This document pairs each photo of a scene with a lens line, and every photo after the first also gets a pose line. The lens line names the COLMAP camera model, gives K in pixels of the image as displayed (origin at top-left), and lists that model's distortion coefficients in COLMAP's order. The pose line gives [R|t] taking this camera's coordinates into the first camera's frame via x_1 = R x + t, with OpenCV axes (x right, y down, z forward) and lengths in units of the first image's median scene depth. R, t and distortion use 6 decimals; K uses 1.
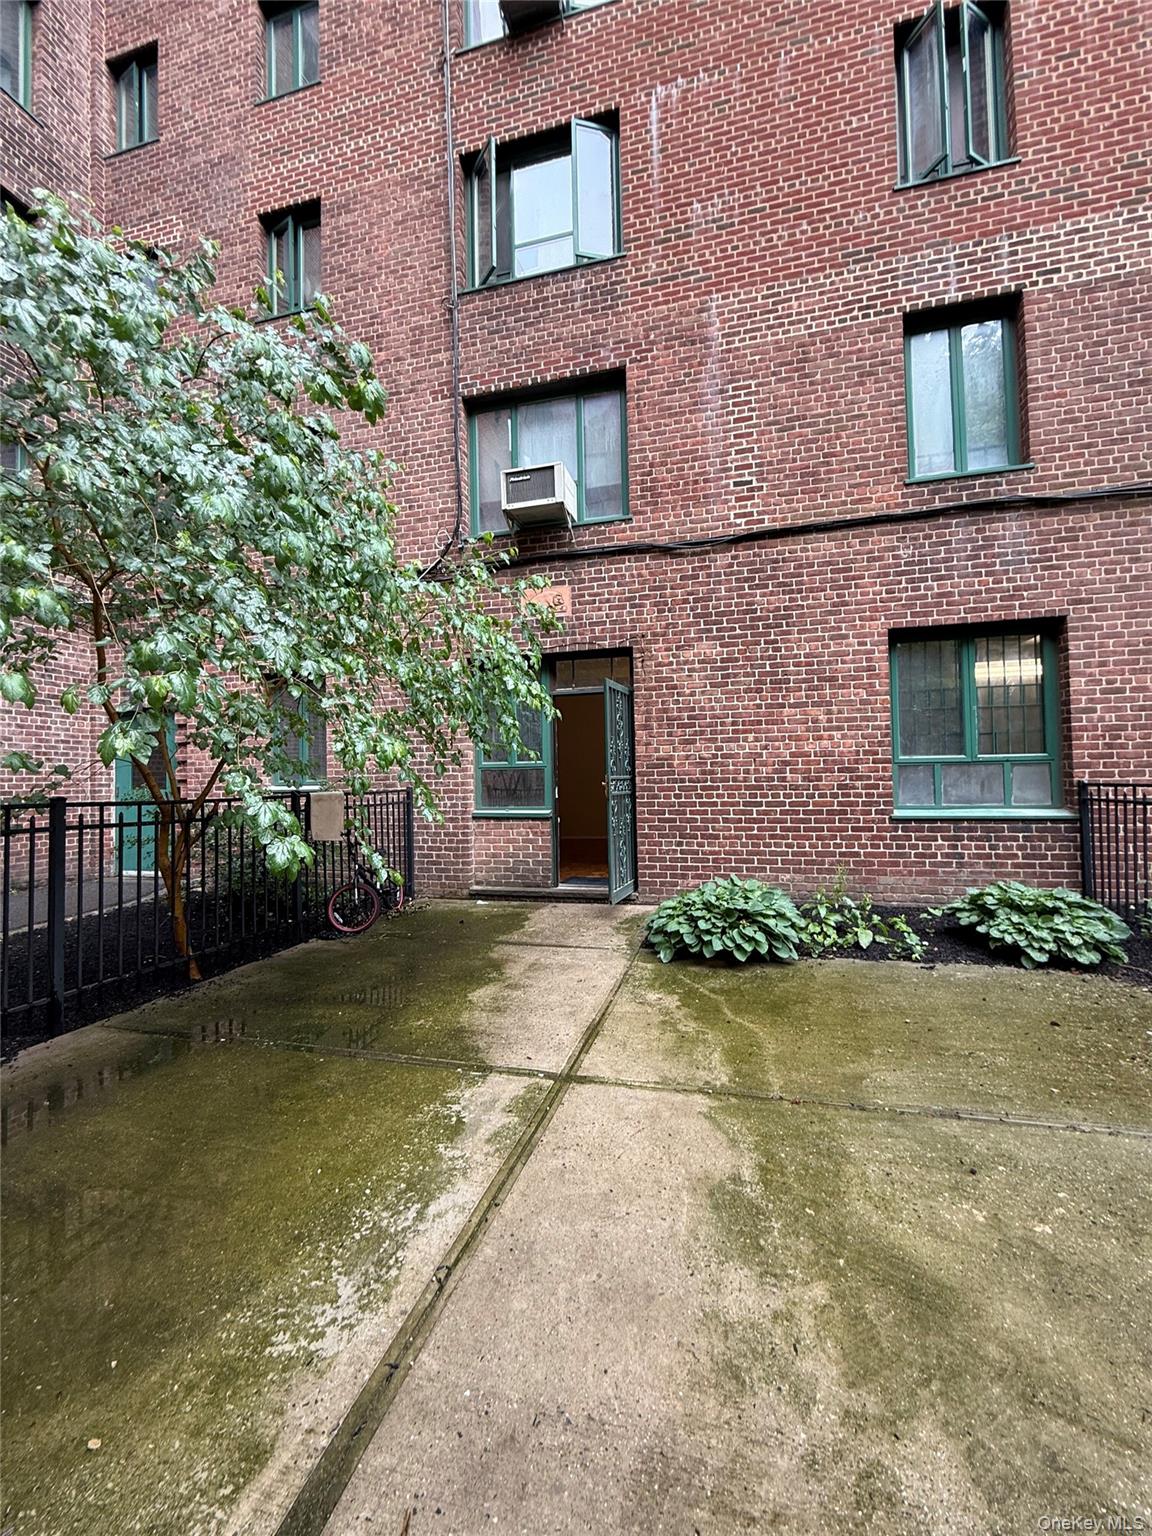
lens RADIAL K [[611.2, 0, 576.8], [0, 611.2, 766.1], [0, 0, 1]] dist [0.000261, 0.000674]
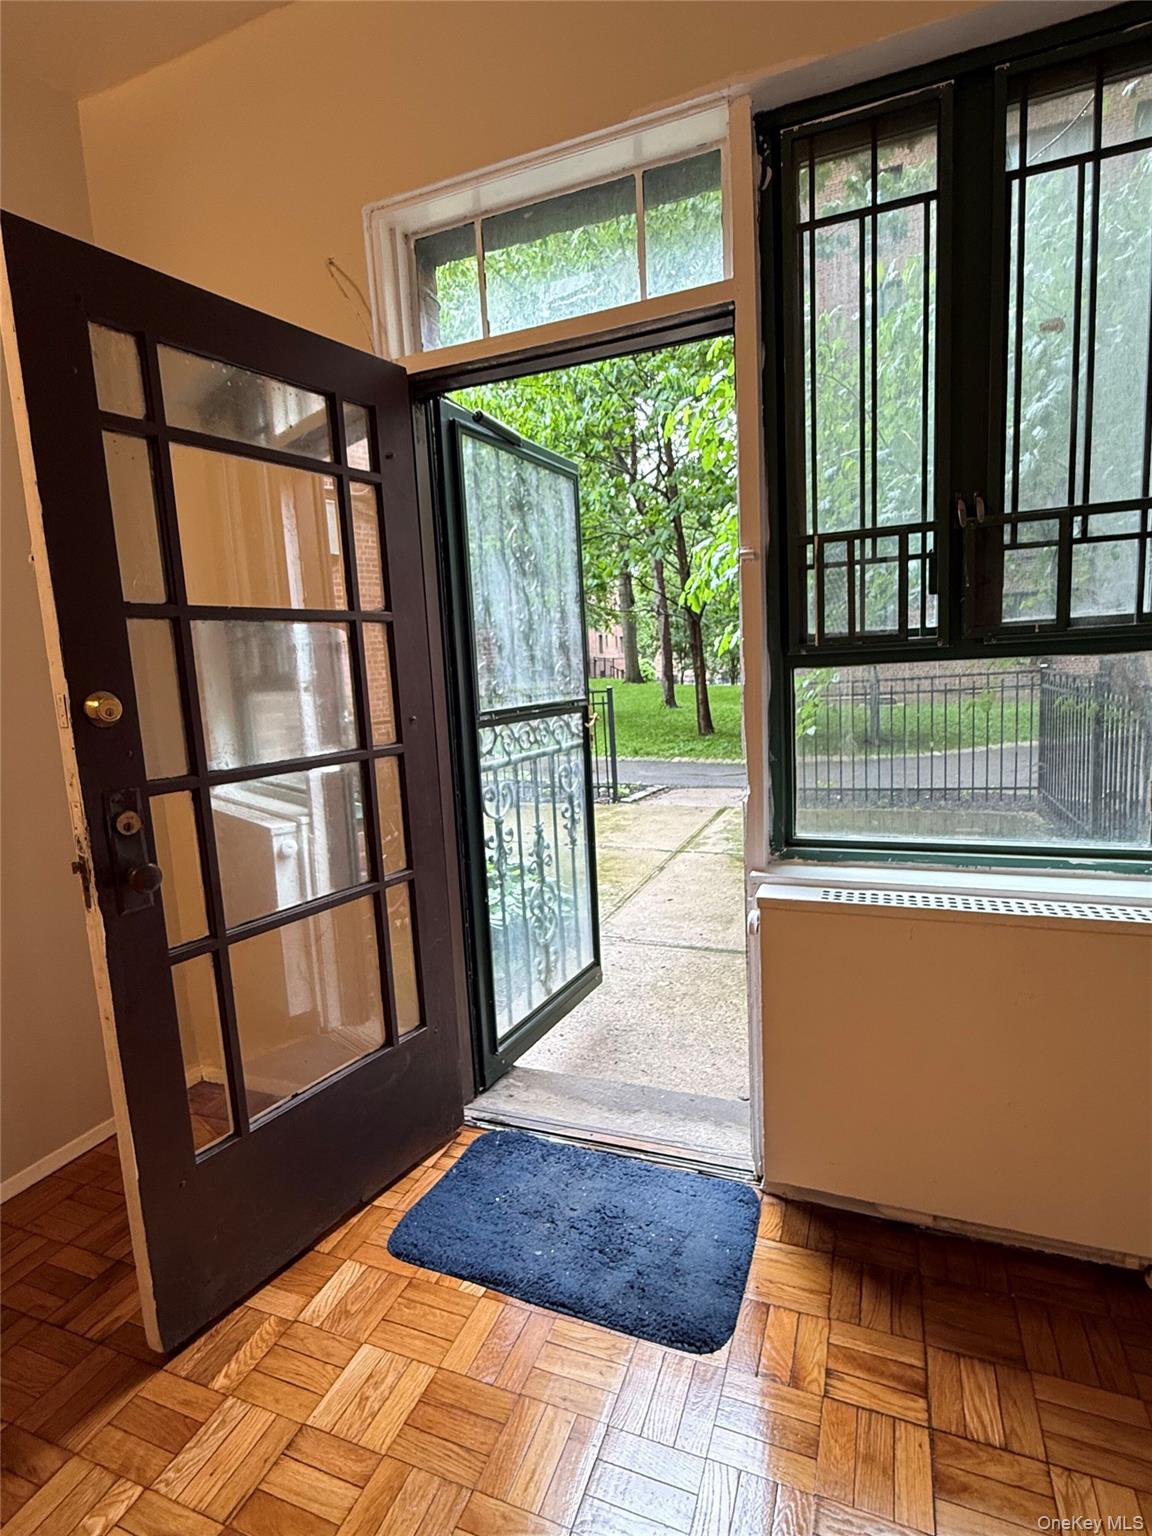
lens RADIAL K [[748.2, 0, 583.0], [0, 748.2, 764.5], [0, 0, 1]] dist [0.001676, 0.000027]
pose [[-0.991946, 0.048261, 0.117105, -0.005443], [0.059904, 0.993379, 0.098025, 0.010949], [-0.111599, 0.104251, -0.988270, 1.532182]]
